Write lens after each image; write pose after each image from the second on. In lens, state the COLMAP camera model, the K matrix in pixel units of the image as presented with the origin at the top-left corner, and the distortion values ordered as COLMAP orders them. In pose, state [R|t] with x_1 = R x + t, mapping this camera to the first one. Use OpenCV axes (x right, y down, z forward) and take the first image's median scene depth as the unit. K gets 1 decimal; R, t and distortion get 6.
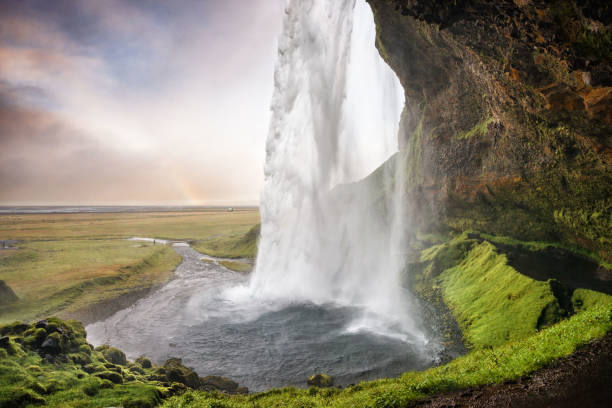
lens RADIAL K [[341.2, 0, 308.3], [0, 341.2, 198.7], [0, 0, 1]] dist [0.000778, -0.010923]
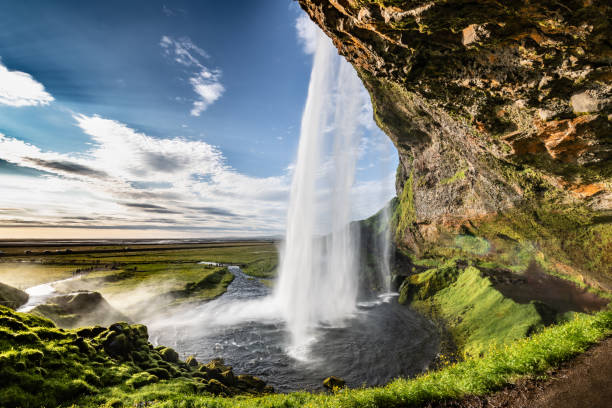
lens RADIAL K [[252.1, 0, 305.2], [0, 252.1, 200.9], [0, 0, 1]] dist [0.010806, -0.000307]
pose [[0.995433, -0.016565, -0.094019, 0.018520], [0.004430, 0.991785, -0.127838, 0.008182], [0.095365, 0.126838, 0.987329, 0.020800]]
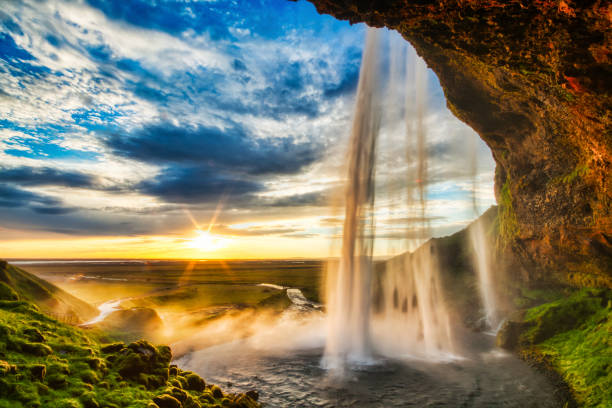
lens RADIAL K [[285.3, 0, 305.0], [0, 285.3, 209.7], [0, 0, 1]] dist [0.010918, -0.000445]
pose [[0.937580, -0.054031, -0.343548, 0.086983], [0.000503, 0.988067, -0.154026, 0.014721], [0.347770, 0.144239, 0.926418, 0.070039]]
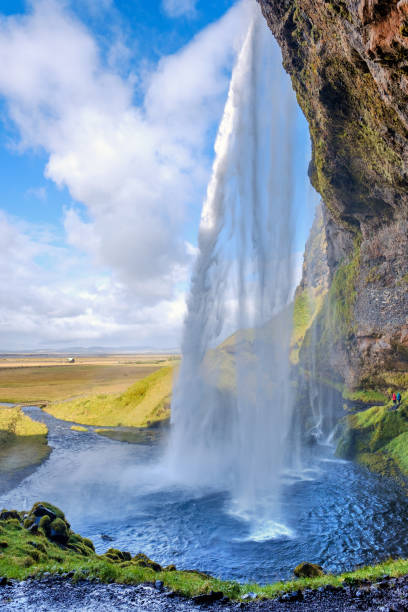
lens RADIAL K [[443.4, 0, 204.0], [0, 443.4, 306.0], [0, 0, 1]] dist [-0.011576, -0.002481]
pose [[0.996886, 0.003776, 0.078767, -0.194230], [0.002969, 0.996348, -0.085330, -0.023440], [-0.078802, 0.085298, 0.993234, -0.086480]]
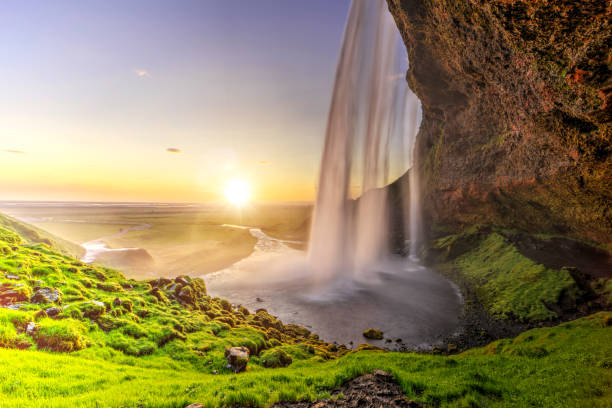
lens RADIAL K [[241.8, 0, 307.9], [0, 241.8, 204.2], [0, 0, 1]] dist [-0.001516, -0.000090]
pose [[0.991003, 0.012158, -0.133288, -0.056787], [-0.010041, 0.999813, 0.016540, 0.017063], [0.133464, -0.015053, 0.990939, 0.041853]]
